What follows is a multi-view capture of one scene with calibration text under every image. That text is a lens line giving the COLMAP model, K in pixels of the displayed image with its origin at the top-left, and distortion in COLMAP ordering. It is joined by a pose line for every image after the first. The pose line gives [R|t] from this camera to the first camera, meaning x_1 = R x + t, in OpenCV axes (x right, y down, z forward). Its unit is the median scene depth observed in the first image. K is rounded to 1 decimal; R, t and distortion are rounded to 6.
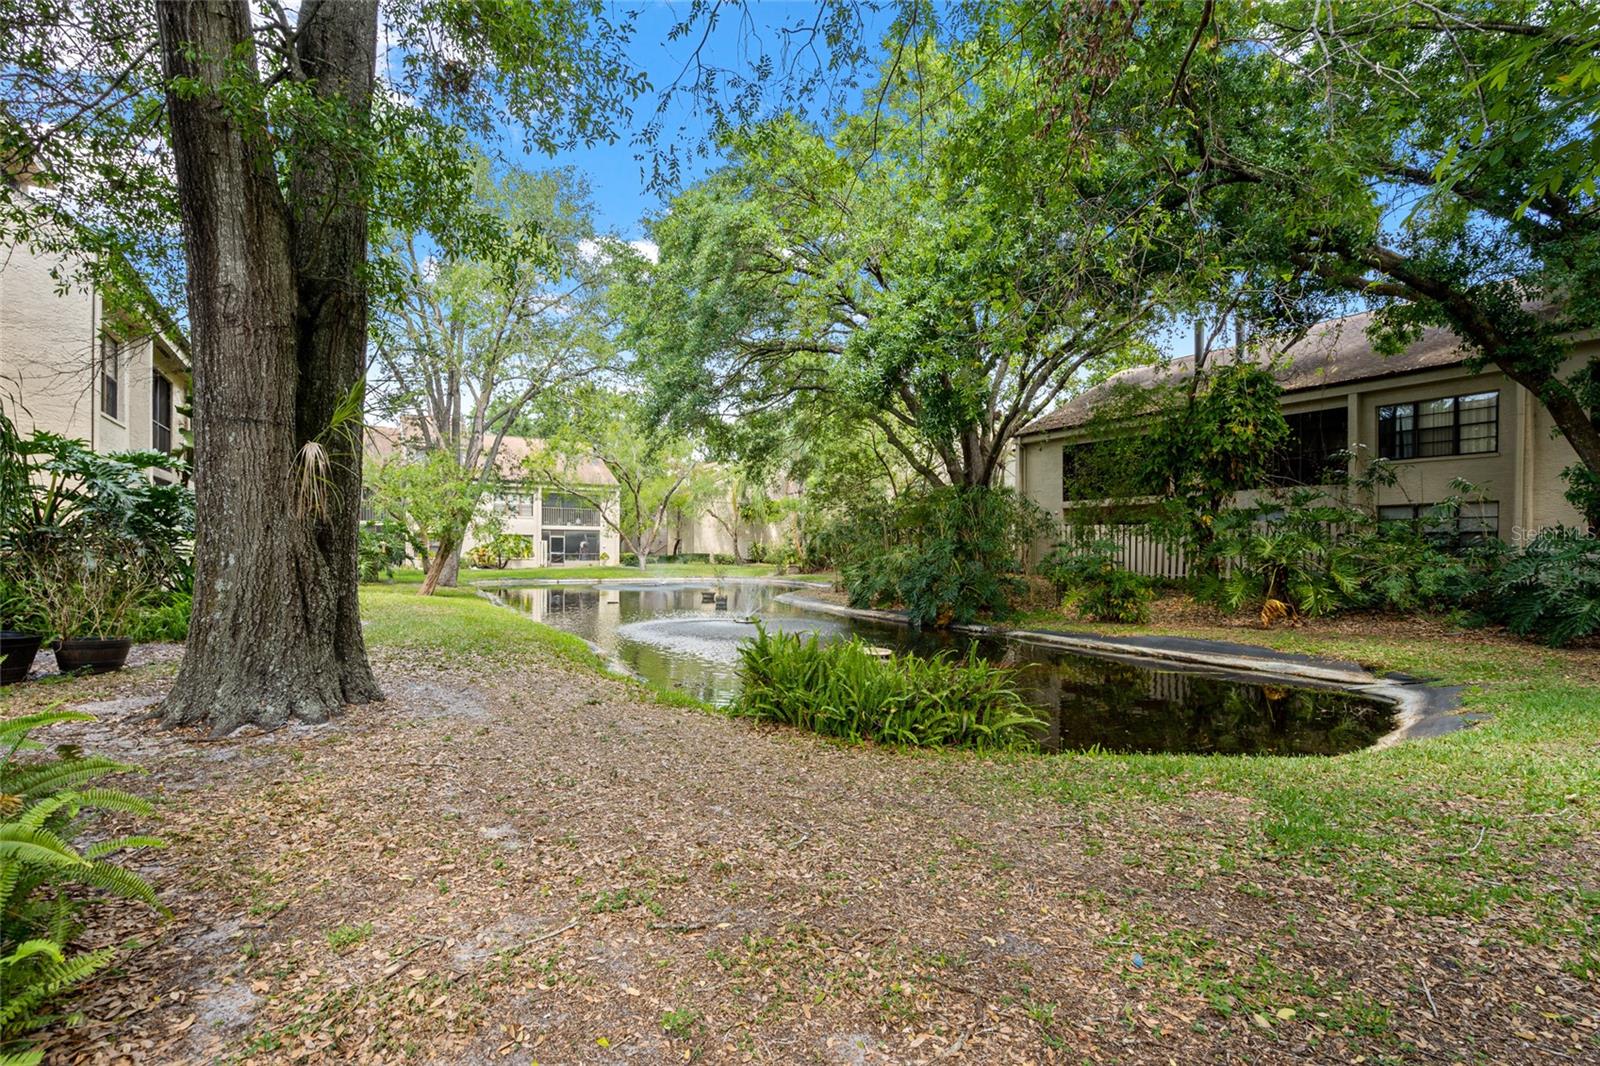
lens RADIAL K [[731.9, 0, 783.7], [0, 731.9, 557.1], [0, 0, 1]] dist [0.001607, 0.001737]
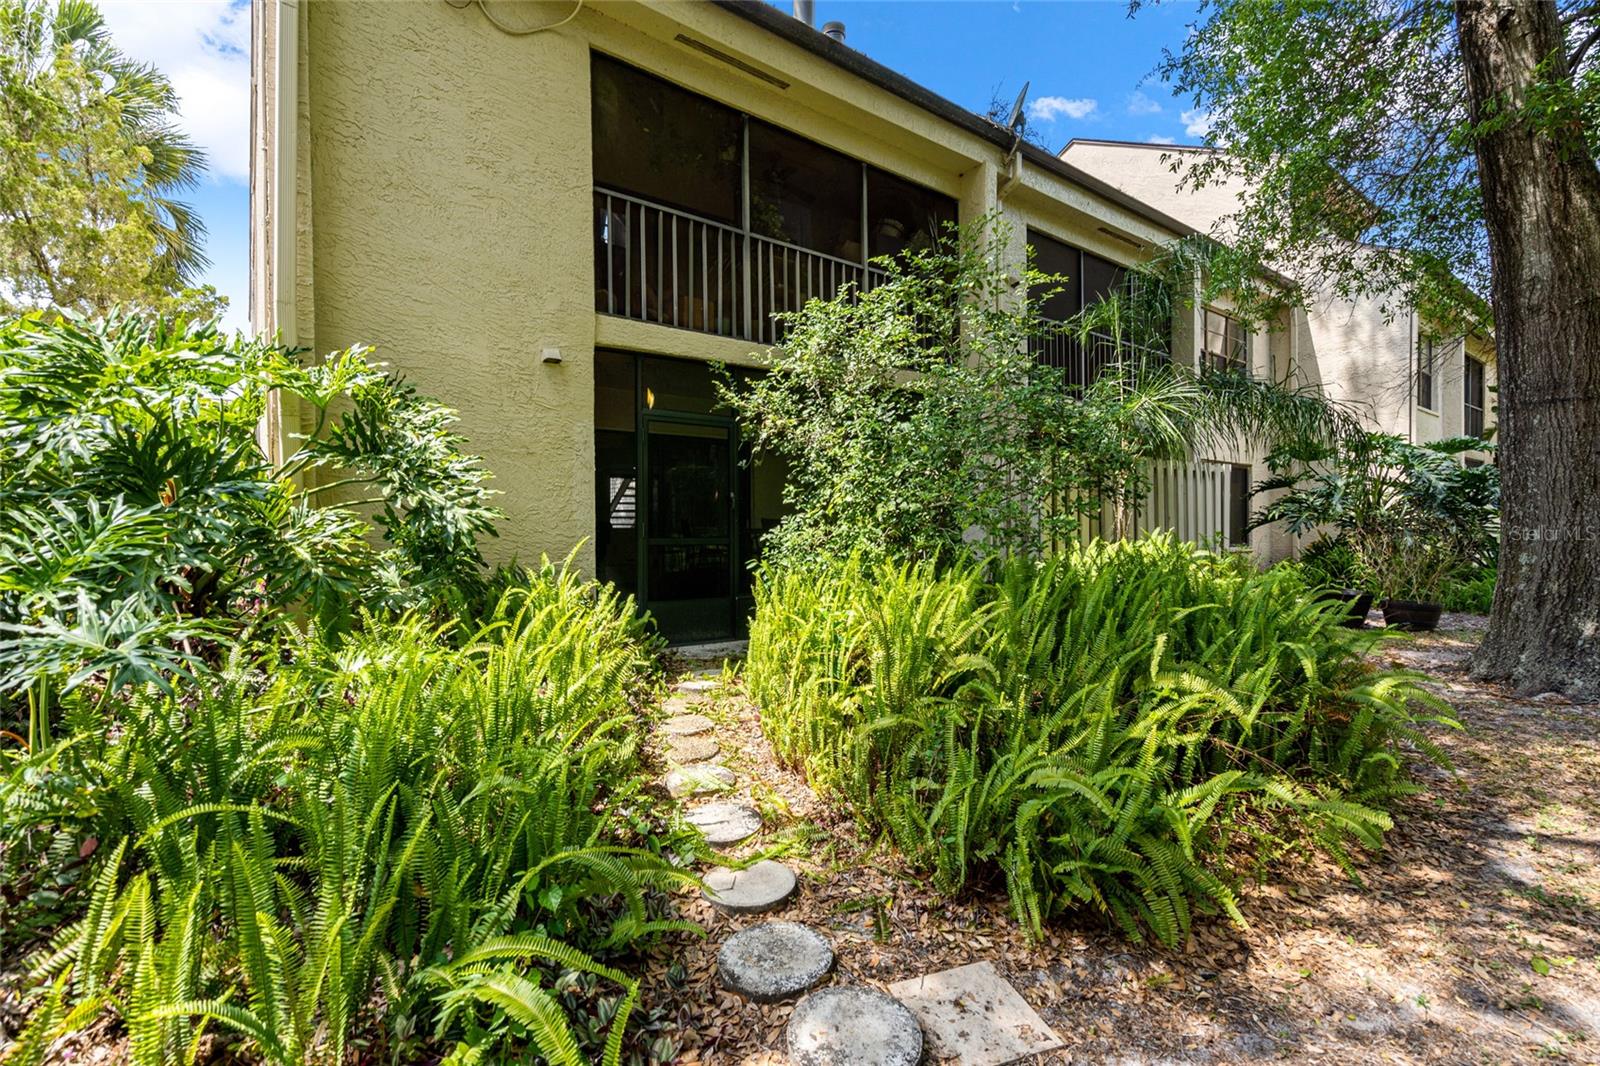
lens RADIAL K [[731.9, 0, 799.3], [0, 731.9, 536.4], [0, 0, 1]] dist [0.001607, 0.001737]
pose [[0.121160, -0.000638, -0.992633, 0.107489], [-0.000256, 1.000000, -0.000674, 0.003974], [0.992633, 0.000336, 0.121159, -0.116490]]
